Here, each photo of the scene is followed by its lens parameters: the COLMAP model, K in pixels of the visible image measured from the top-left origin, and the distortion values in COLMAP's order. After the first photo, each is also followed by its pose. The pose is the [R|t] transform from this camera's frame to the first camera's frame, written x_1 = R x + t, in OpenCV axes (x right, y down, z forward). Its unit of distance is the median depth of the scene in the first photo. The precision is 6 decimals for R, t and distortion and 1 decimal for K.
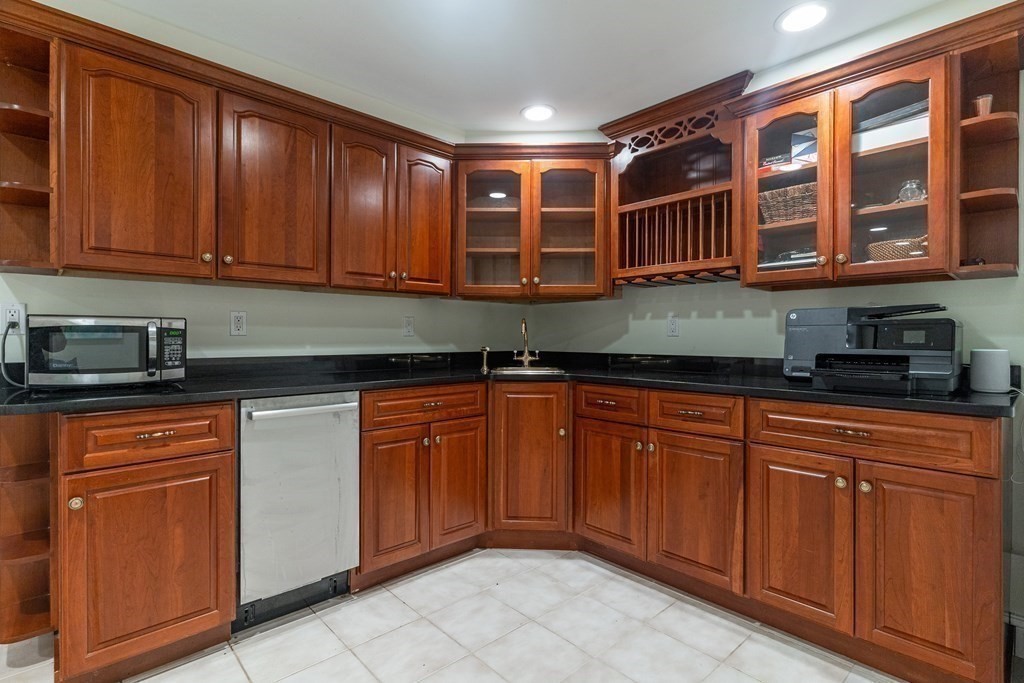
lens RADIAL K [[492.6, 0, 511.6], [0, 492.6, 336.5], [0, 0, 1]] dist [0.003559, 0.000454]
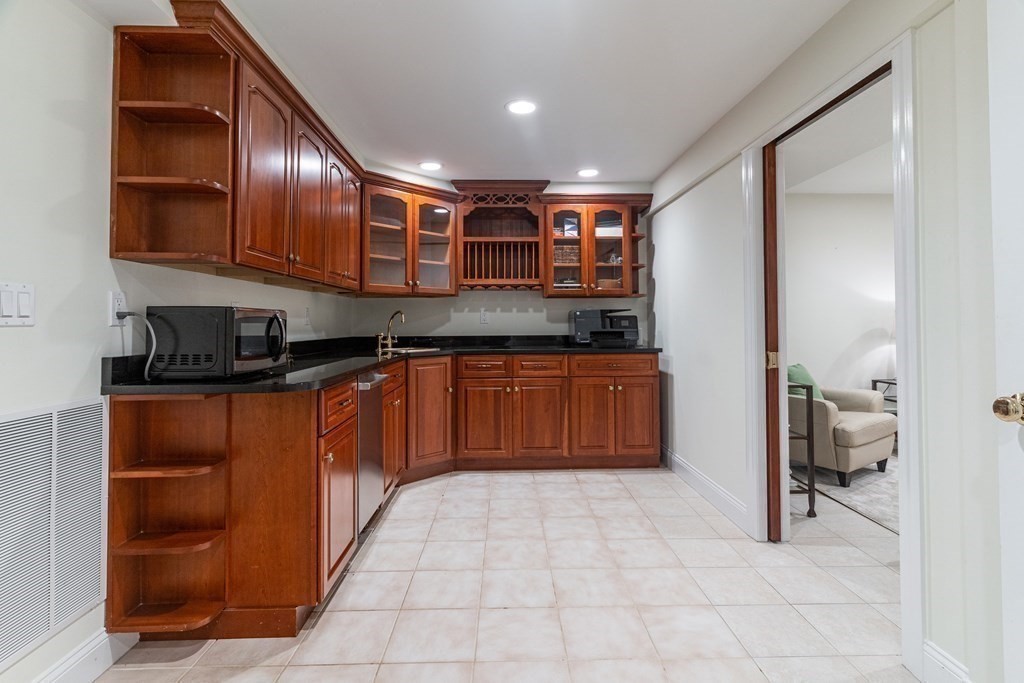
lens RADIAL K [[498.2, 0, 514.2], [0, 498.2, 313.1], [0, 0, 1]] dist [0.000027, 0.000068]
pose [[0.661578, 0.010262, 0.749806, -0.966144], [0.006424, 0.999792, -0.019351, -0.002998], [-0.749849, 0.017618, 0.661375, -0.129404]]
